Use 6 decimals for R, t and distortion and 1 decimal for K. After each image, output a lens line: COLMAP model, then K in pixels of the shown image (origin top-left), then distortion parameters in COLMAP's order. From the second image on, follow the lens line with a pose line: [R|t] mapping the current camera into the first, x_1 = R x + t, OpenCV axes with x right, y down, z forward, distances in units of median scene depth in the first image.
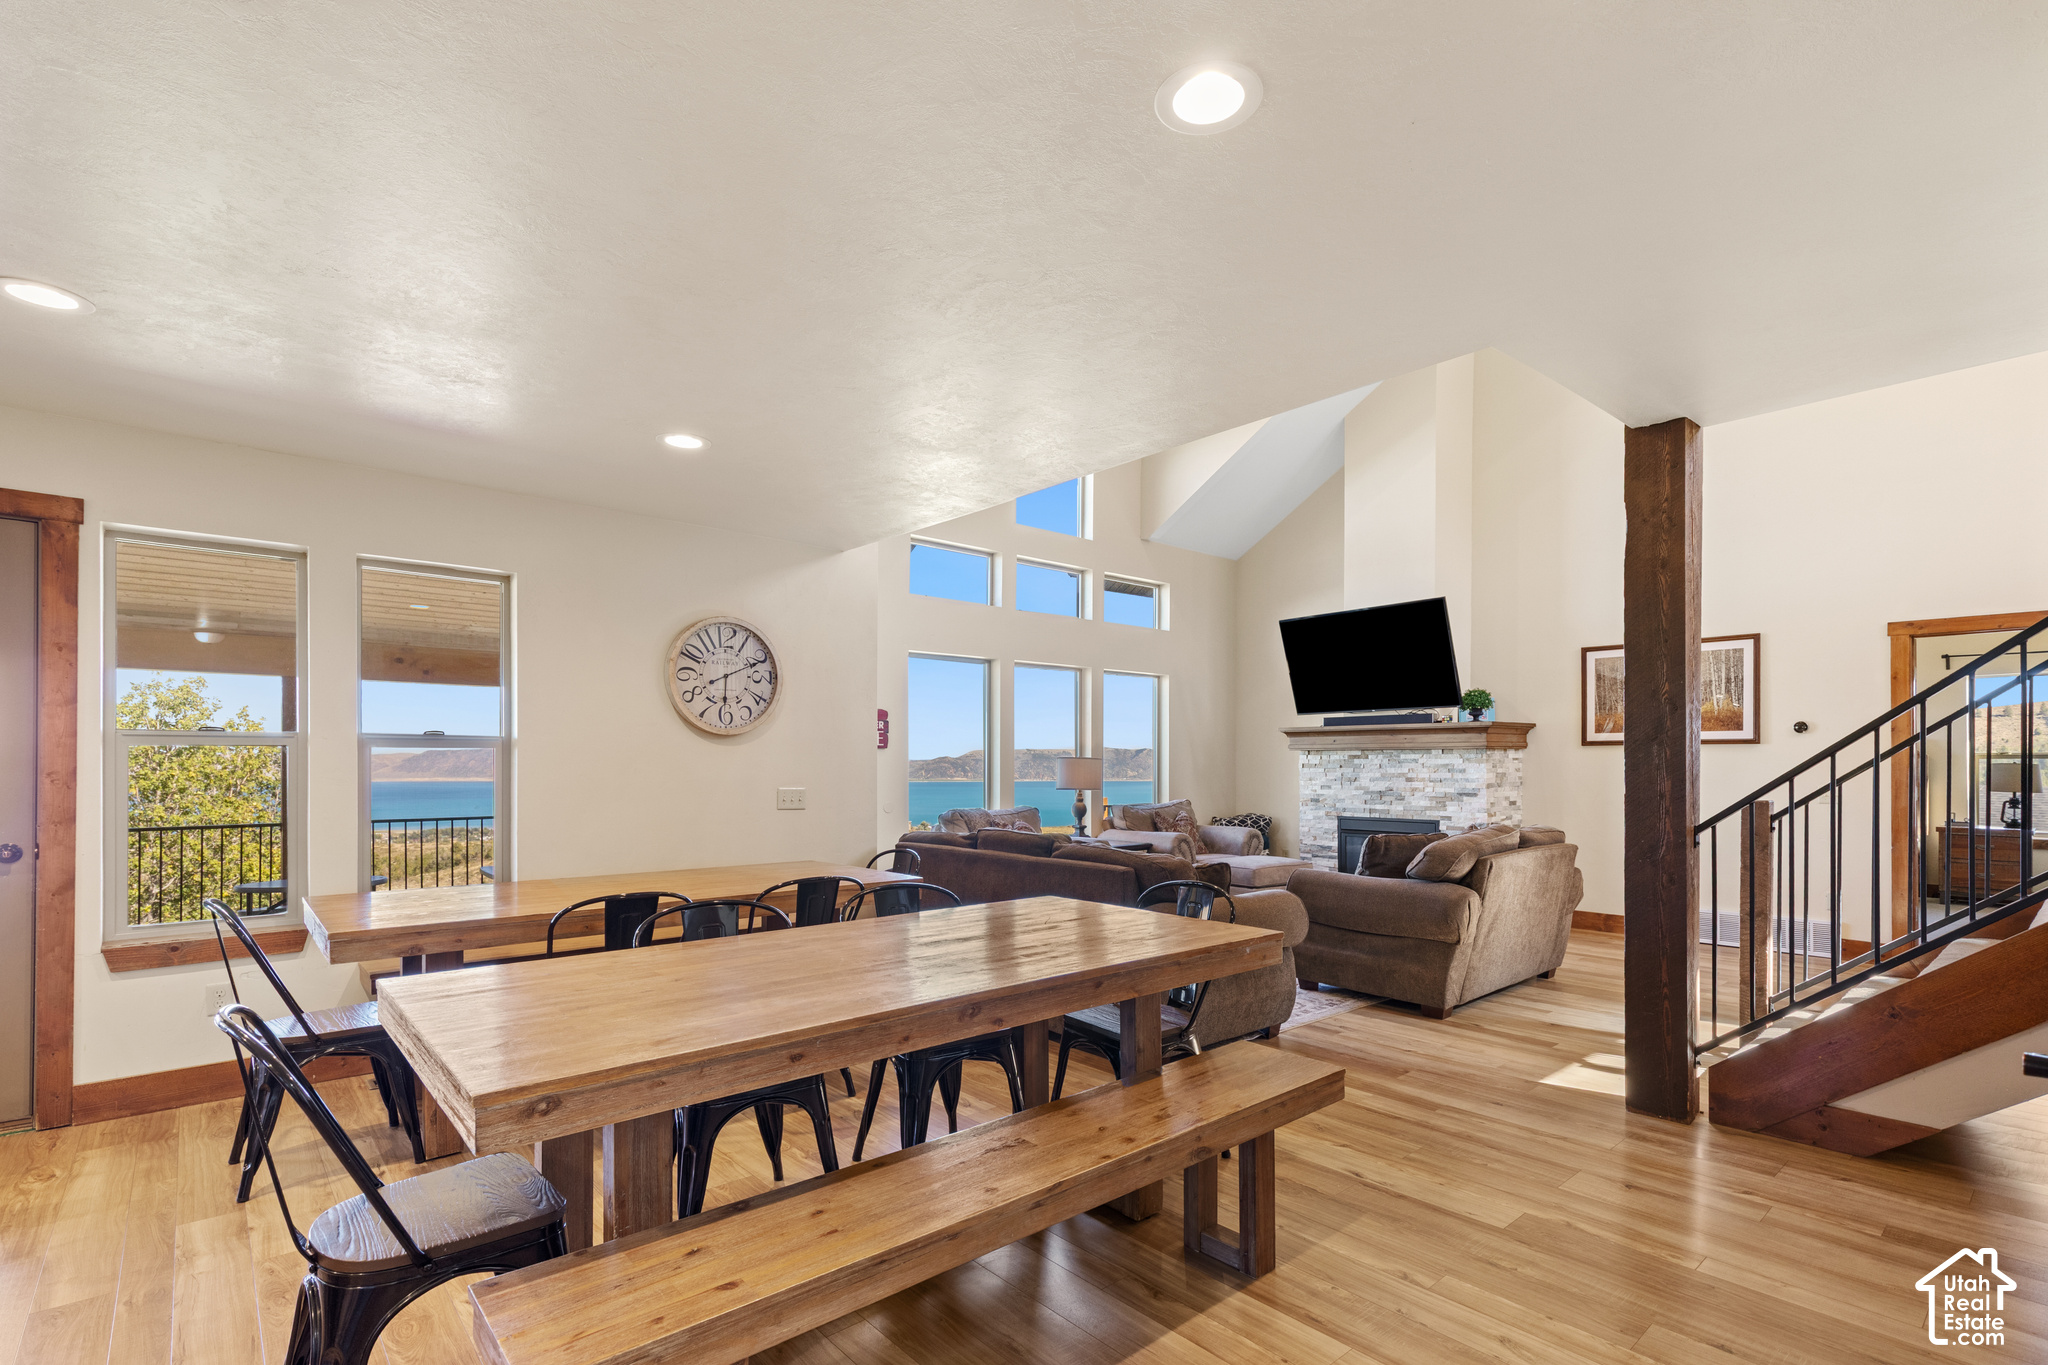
lens RADIAL K [[946.1, 0, 1041.2], [0, 946.1, 758.5], [0, 0, 1]] dist [0.010693, -0.002966]
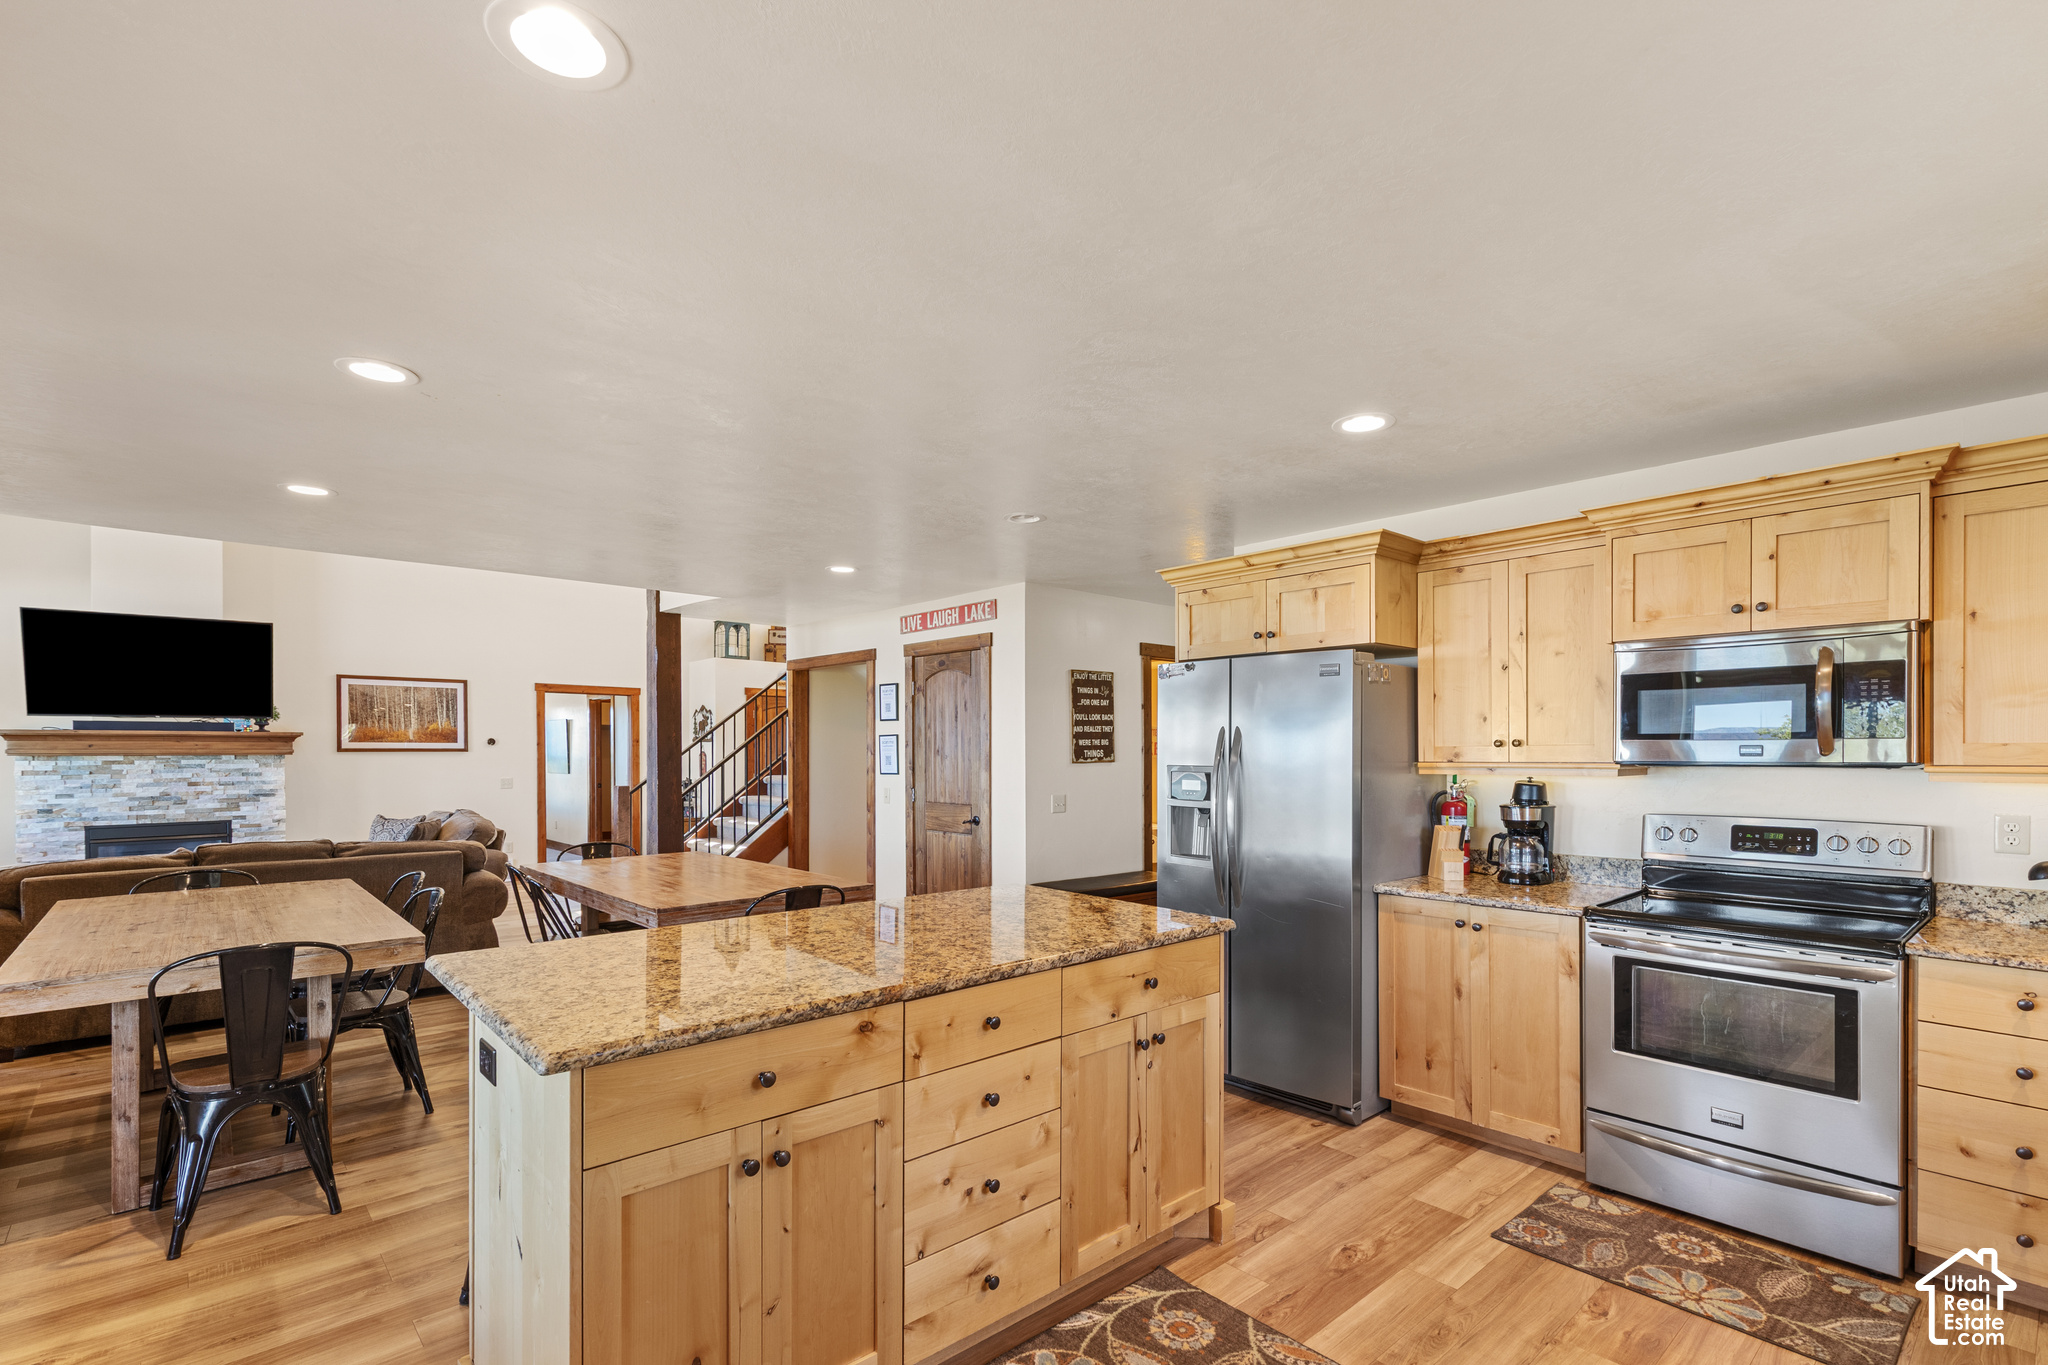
lens RADIAL K [[946.1, 0, 1033.0], [0, 946.1, 758.6], [0, 0, 1]] dist [0.010693, -0.002966]
pose [[-0.010032, -0.009478, 0.999905, -0.695035], [-0.003499, 0.999949, 0.009443, -0.019457], [-0.999944, -0.003404, -0.010064, 0.084833]]
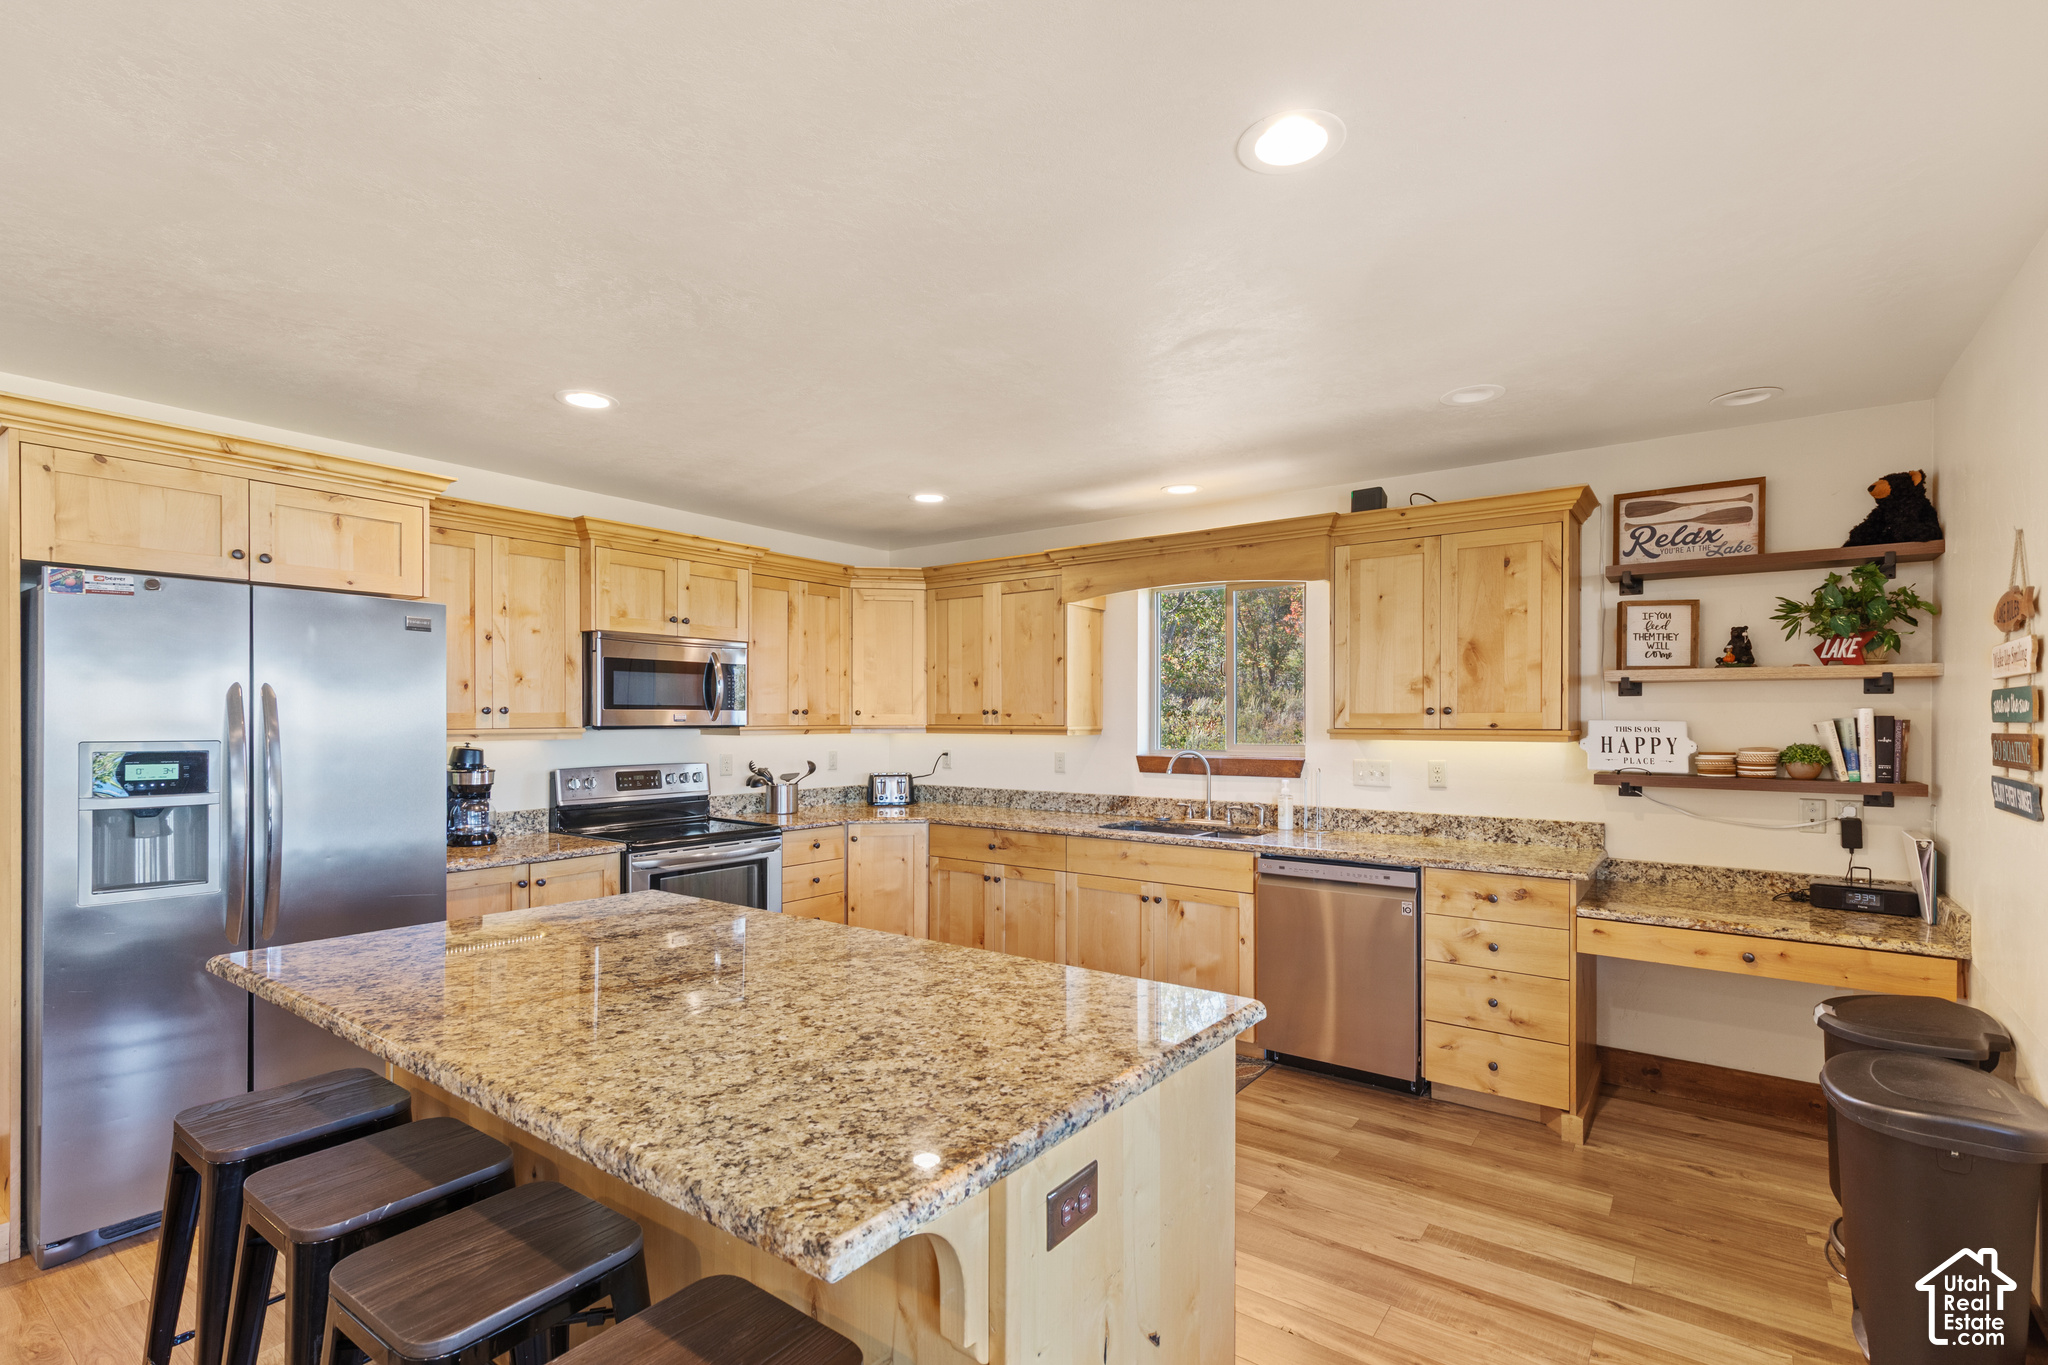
lens RADIAL K [[946.1, 0, 1041.4], [0, 946.1, 717.1], [0, 0, 1]] dist [0.010693, -0.002966]
pose [[-0.976159, -0.003138, -0.217035, -0.398984], [-0.002265, 0.999988, -0.004272, -0.018557], [0.217046, -0.003679, -0.976154, 0.386605]]
